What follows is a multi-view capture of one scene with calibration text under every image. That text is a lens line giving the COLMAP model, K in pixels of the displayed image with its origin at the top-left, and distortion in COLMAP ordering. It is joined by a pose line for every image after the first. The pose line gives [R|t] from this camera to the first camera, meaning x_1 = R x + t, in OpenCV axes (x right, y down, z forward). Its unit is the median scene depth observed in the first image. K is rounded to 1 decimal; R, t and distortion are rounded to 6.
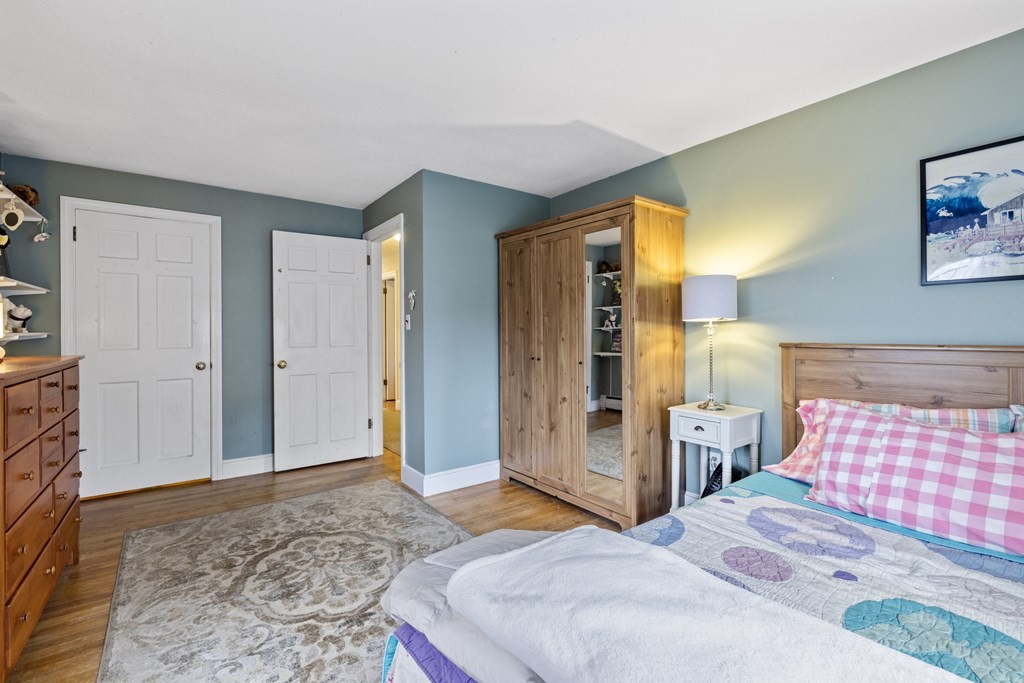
lens RADIAL K [[440.3, 0, 502.7], [0, 440.3, 334.7], [0, 0, 1]] dist [0.001442, -0.000063]
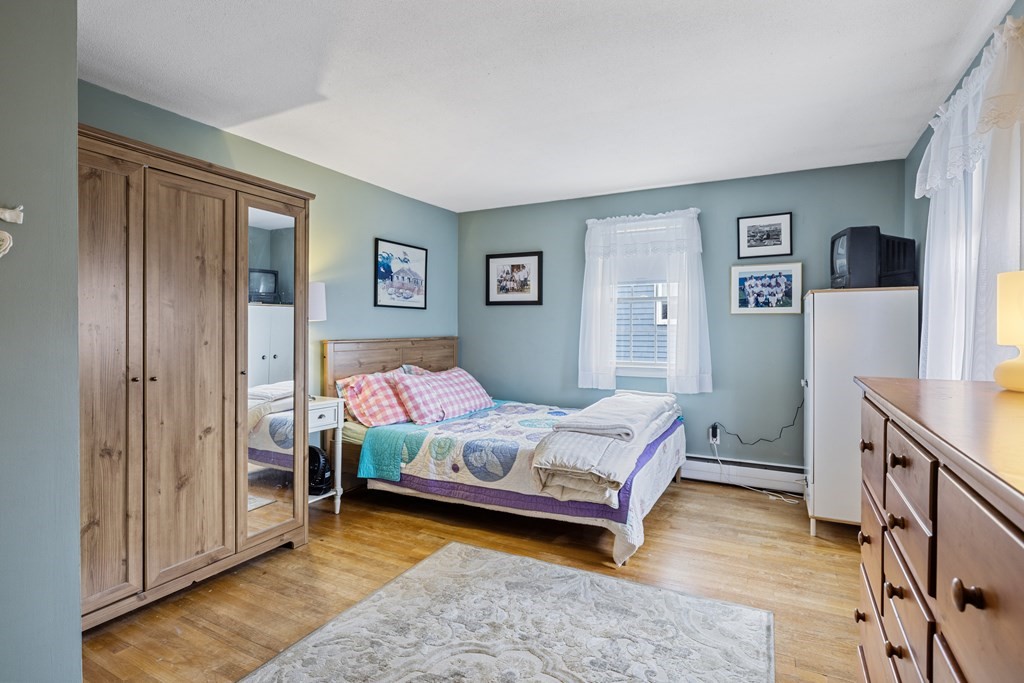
lens RADIAL K [[512.2, 0, 506.5], [0, 512.2, 336.0], [0, 0, 1]] dist [-0.005811, -0.000455]
pose [[-0.428352, -0.007404, 0.903582, -0.798195], [0.006085, 0.999920, 0.011078, -0.006435], [-0.903591, 0.010244, -0.428273, 0.944027]]
